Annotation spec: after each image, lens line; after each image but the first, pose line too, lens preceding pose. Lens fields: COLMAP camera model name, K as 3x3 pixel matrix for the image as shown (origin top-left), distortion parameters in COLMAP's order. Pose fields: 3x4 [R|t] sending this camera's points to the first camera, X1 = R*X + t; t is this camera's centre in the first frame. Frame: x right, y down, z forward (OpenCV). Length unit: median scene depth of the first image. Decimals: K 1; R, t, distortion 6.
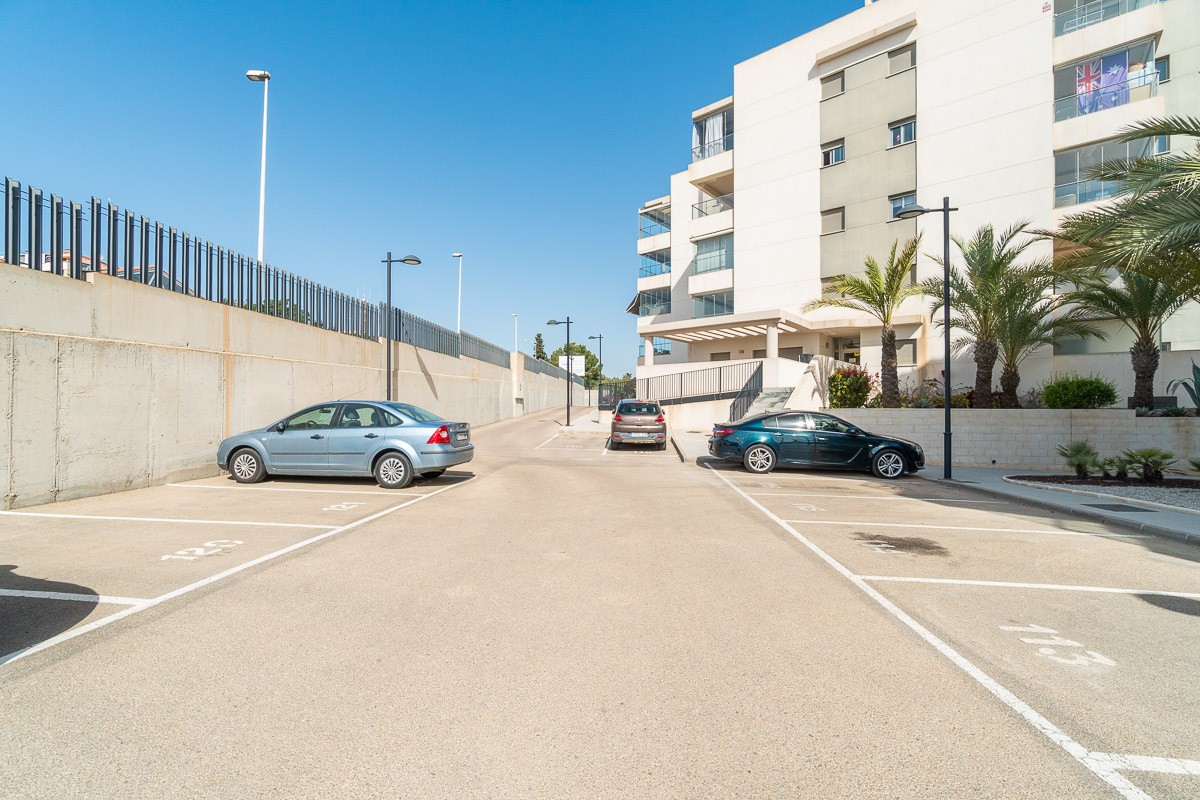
lens RADIAL K [[541.3, 0, 597.3], [0, 541.3, 404.3], [0, 0, 1]] dist [-0.000468, -0.000019]
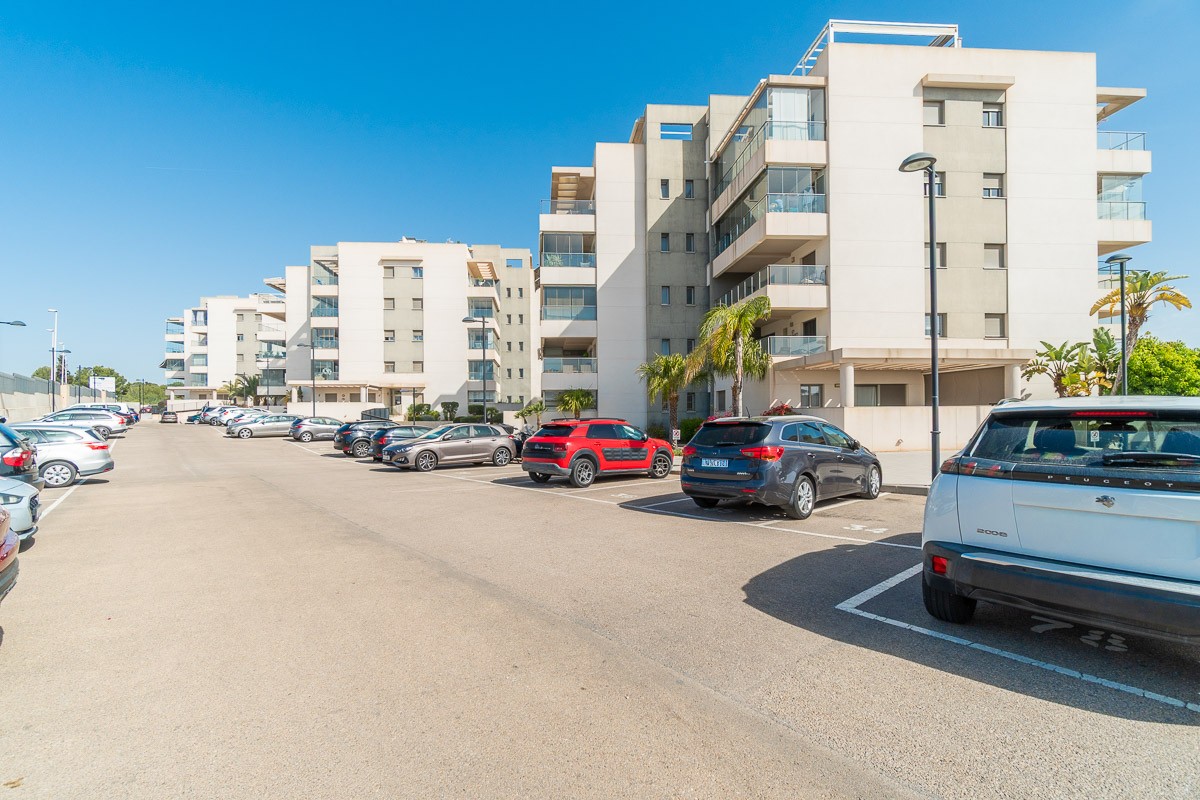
lens RADIAL K [[531.8, 0, 596.8], [0, 531.8, 406.4], [0, 0, 1]] dist [0.000079, -0.000805]
pose [[0.721825, -0.008734, 0.692020, -0.228550], [0.010152, 0.999946, 0.002030, -0.013388], [-0.692001, 0.005560, 0.721875, -2.566664]]
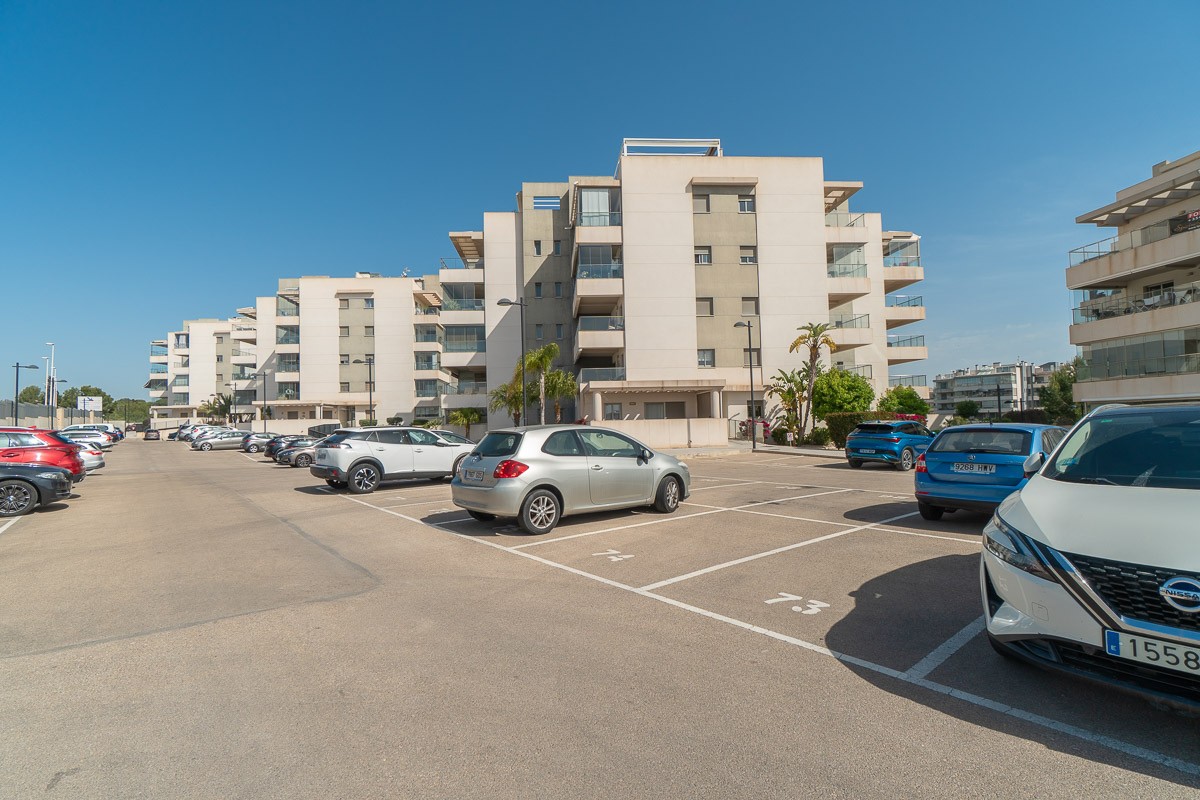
lens RADIAL K [[553.5, 0, 600.0], [0, 553.5, 400.0], [0, 0, 1]] dist [-0.004291, 0.000286]
pose [[0.722716, -0.000296, 0.691145, -0.244170], [0.026302, 0.999287, -0.027075, -0.017975], [-0.690644, 0.037746, 0.722209, -2.970834]]
